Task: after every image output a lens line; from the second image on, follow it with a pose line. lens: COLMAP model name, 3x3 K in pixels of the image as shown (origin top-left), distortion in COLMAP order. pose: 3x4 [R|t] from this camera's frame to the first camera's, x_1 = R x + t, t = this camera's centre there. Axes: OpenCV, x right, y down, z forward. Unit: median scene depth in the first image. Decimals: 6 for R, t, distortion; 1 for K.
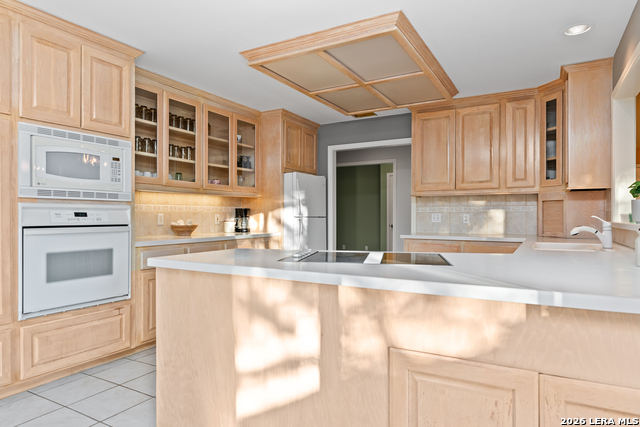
lens RADIAL K [[398.2, 0, 323.0], [0, 398.2, 216.1], [0, 0, 1]] dist [-0.003597, -0.001029]
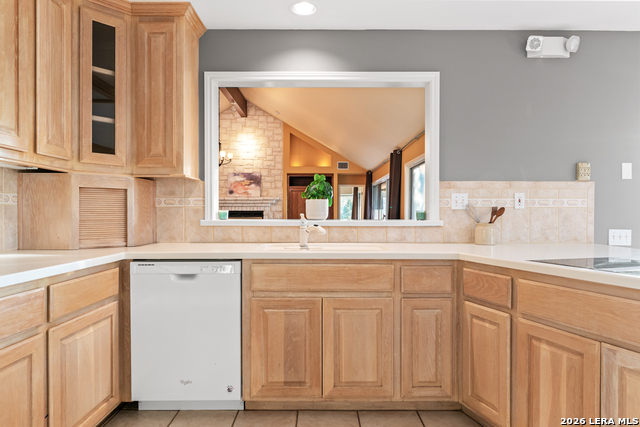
lens RADIAL K [[398.2, 0, 321.0], [0, 398.2, 216.2], [0, 0, 1]] dist [-0.003597, -0.001029]
pose [[-0.496289, -0.007128, 0.868128, -0.109163], [-0.002962, 0.999974, 0.006517, -0.001209], [-0.868152, 0.000663, -0.496297, 0.891630]]
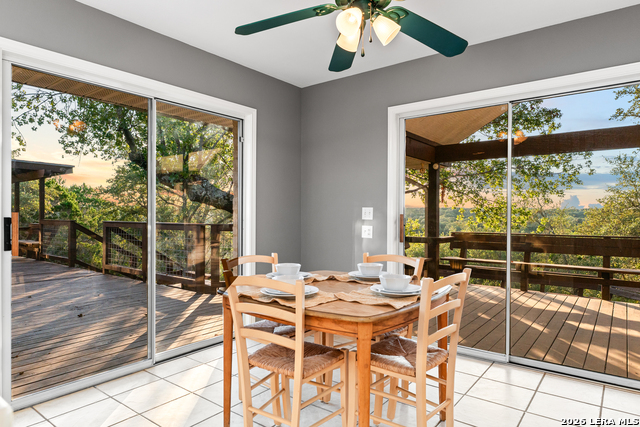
lens RADIAL K [[398.2, 0, 319.5], [0, 398.2, 216.5], [0, 0, 1]] dist [-0.003597, -0.001029]
pose [[-0.989665, -0.007034, 0.143226, -0.046190], [-0.005988, 0.999952, 0.007732, -0.000799], [-0.143274, 0.006794, -0.989660, 1.020337]]
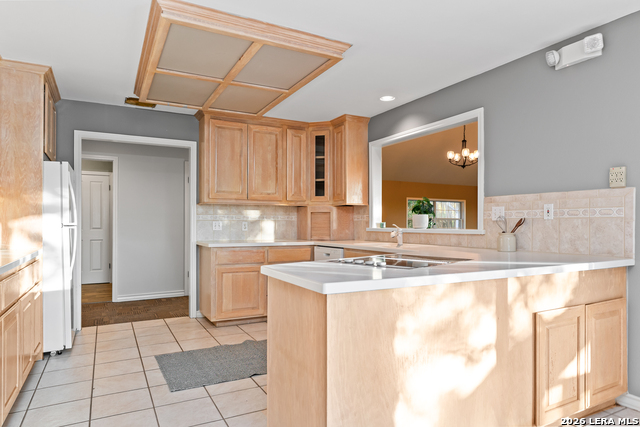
lens RADIAL K [[398.2, 0, 317.0], [0, 398.2, 222.3], [0, 0, 1]] dist [-0.003597, -0.001029]
pose [[0.533481, 0.002938, 0.845807, -0.472297], [-0.001886, 0.999996, -0.002284, -0.002976], [-0.845810, -0.000377, 0.533484, 0.273077]]
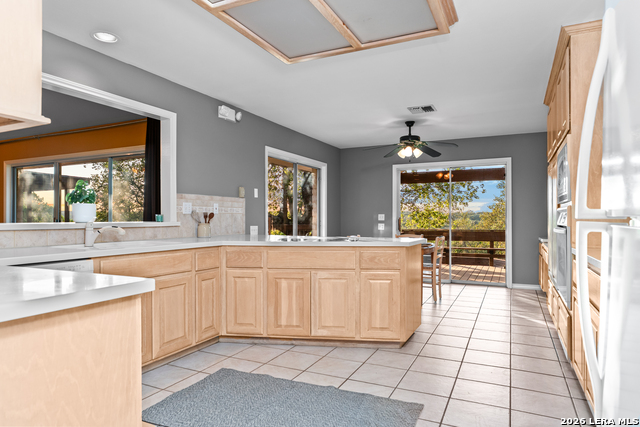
lens RADIAL K [[398.2, 0, 319.7], [0, 398.2, 217.9], [0, 0, 1]] dist [-0.003597, -0.001029]
pose [[-0.997960, -0.002540, -0.063786, 0.091449], [-0.002512, 0.999997, -0.000523, 0.000298], [0.063787, -0.000362, -0.997963, 1.303692]]
